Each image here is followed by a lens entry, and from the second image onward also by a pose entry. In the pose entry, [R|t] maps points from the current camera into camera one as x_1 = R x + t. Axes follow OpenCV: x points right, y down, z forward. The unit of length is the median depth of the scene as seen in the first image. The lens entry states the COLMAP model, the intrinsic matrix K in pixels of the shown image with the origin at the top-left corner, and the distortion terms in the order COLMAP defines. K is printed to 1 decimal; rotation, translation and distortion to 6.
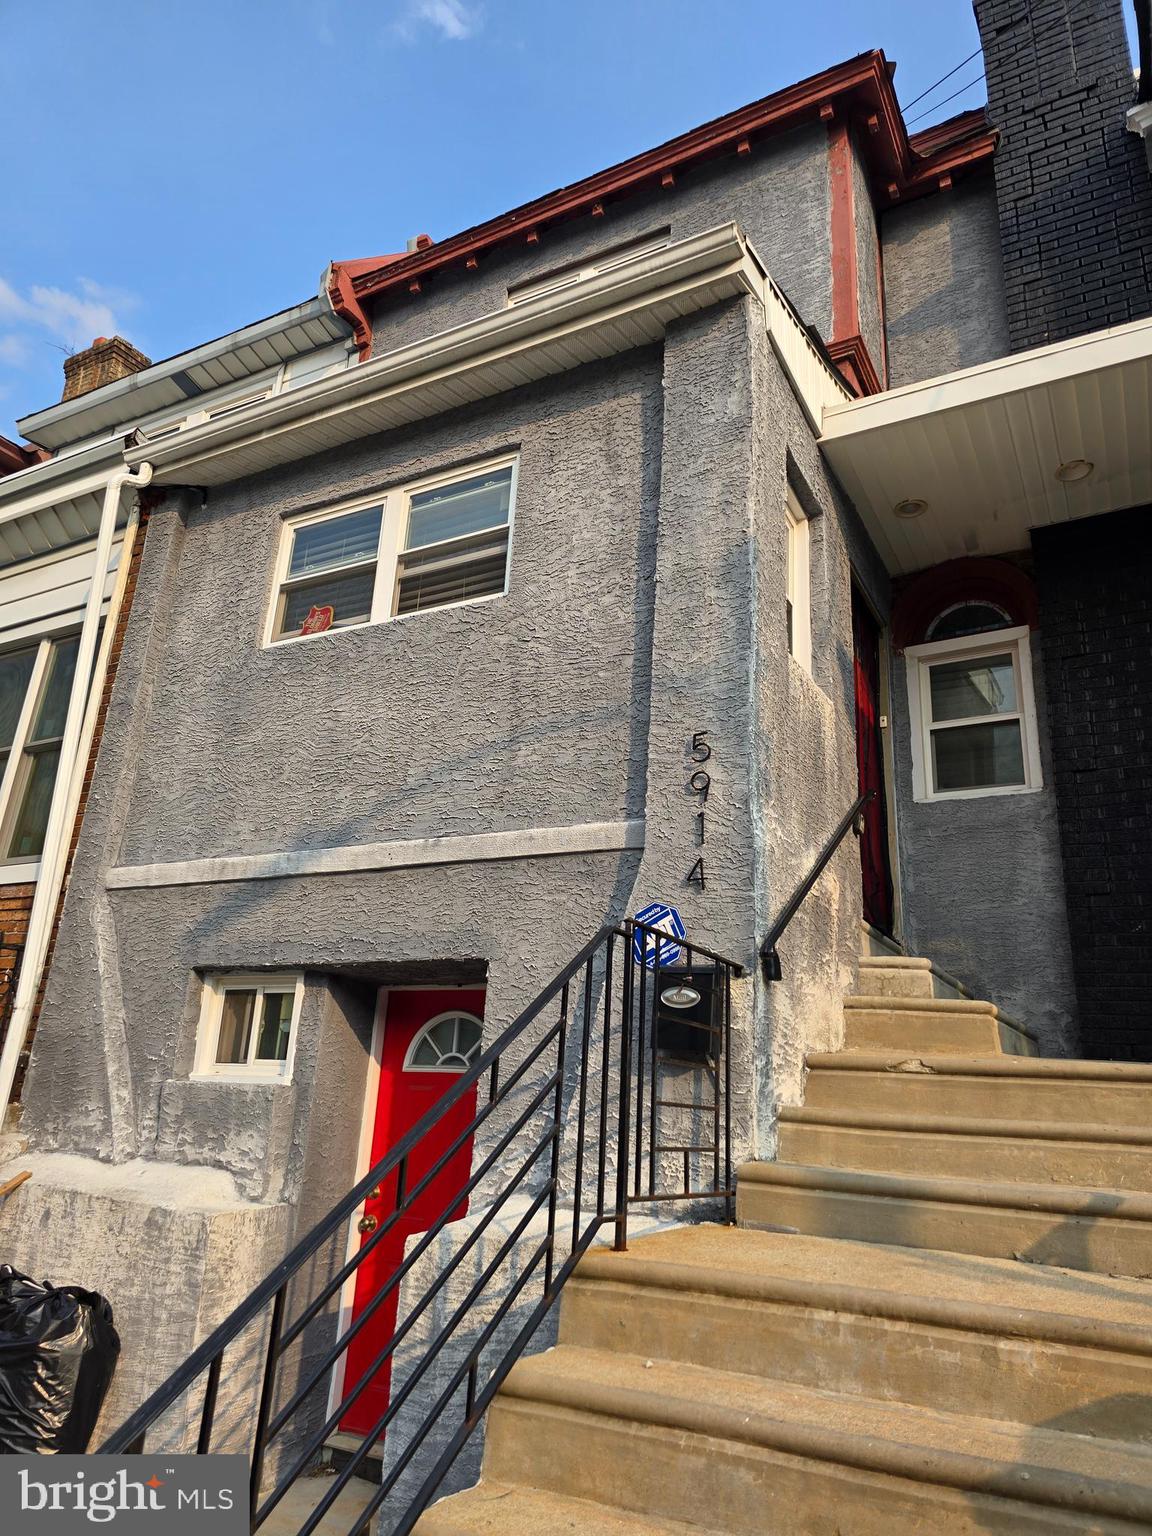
lens RADIAL K [[1035.5, 0, 578.0], [0, 1035.5, 747.6], [0, 0, 1]] dist [0.067209, -0.079656]
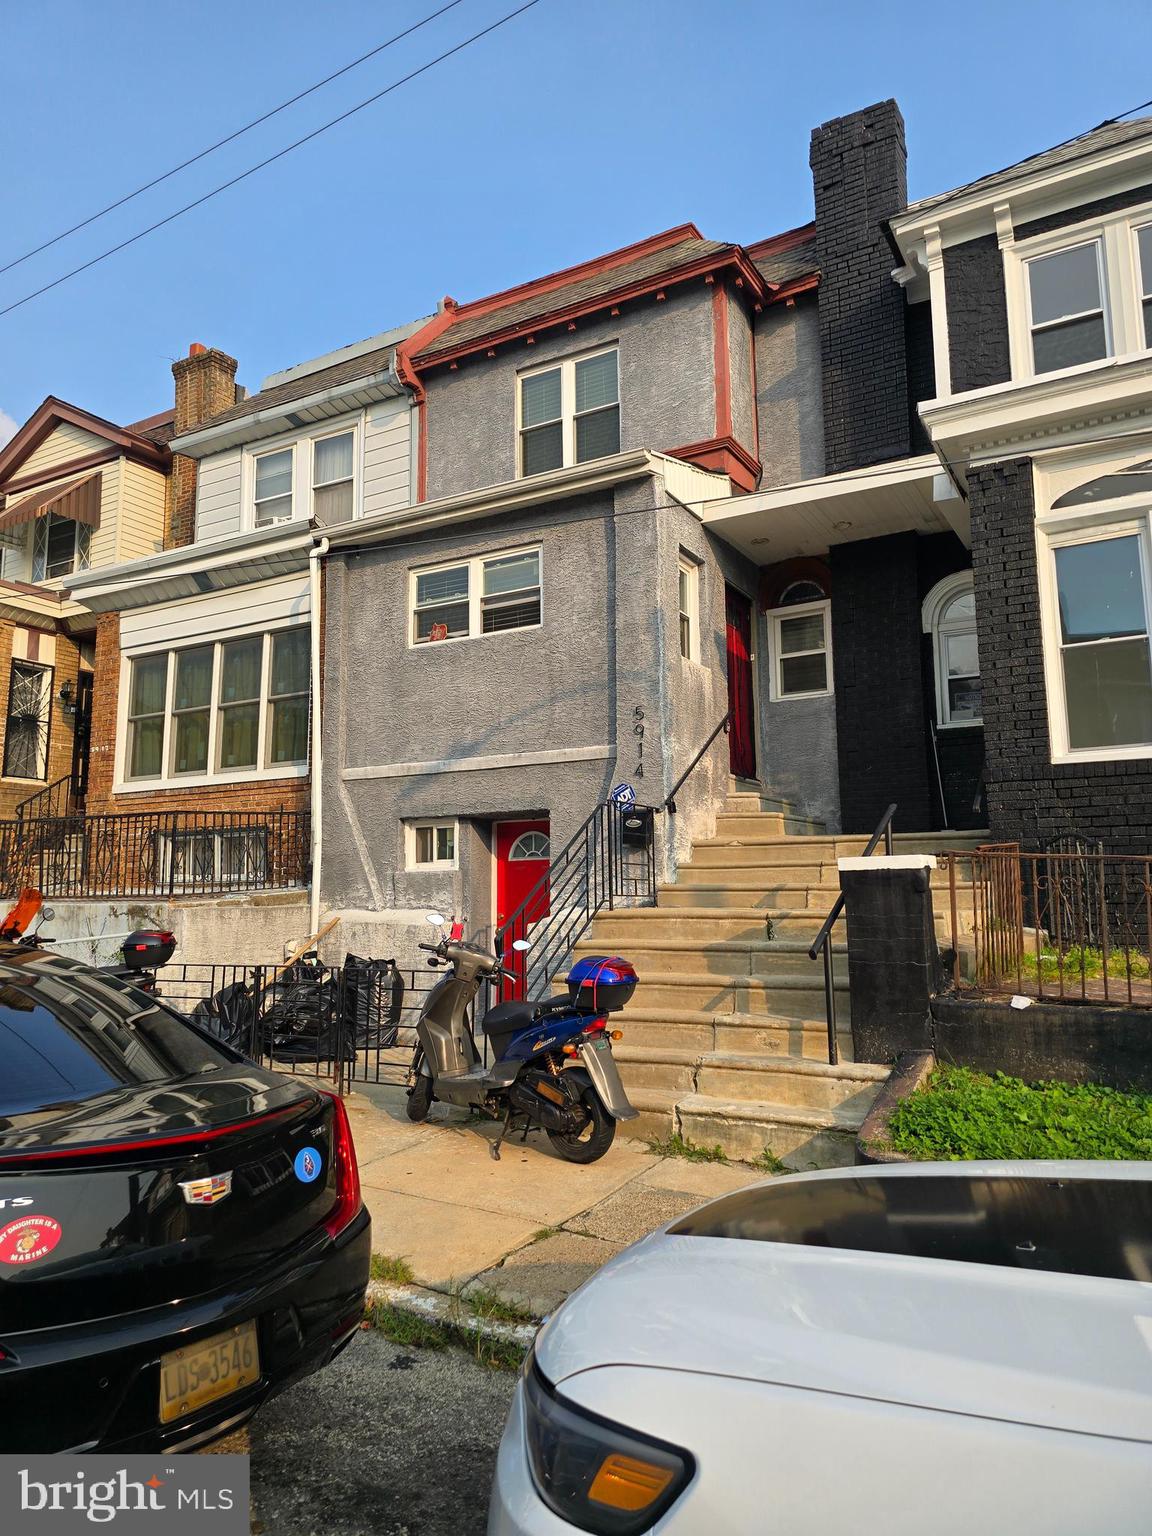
lens RADIAL K [[1035.5, 0, 578.0], [0, 1035.5, 747.6], [0, 0, 1]] dist [0.067209, -0.079656]
pose [[0.997727, -0.066477, -0.011000, 0.005053], [0.067355, 0.979423, 0.190249, -0.283765], [-0.001873, -0.190557, 0.981674, -0.948398]]
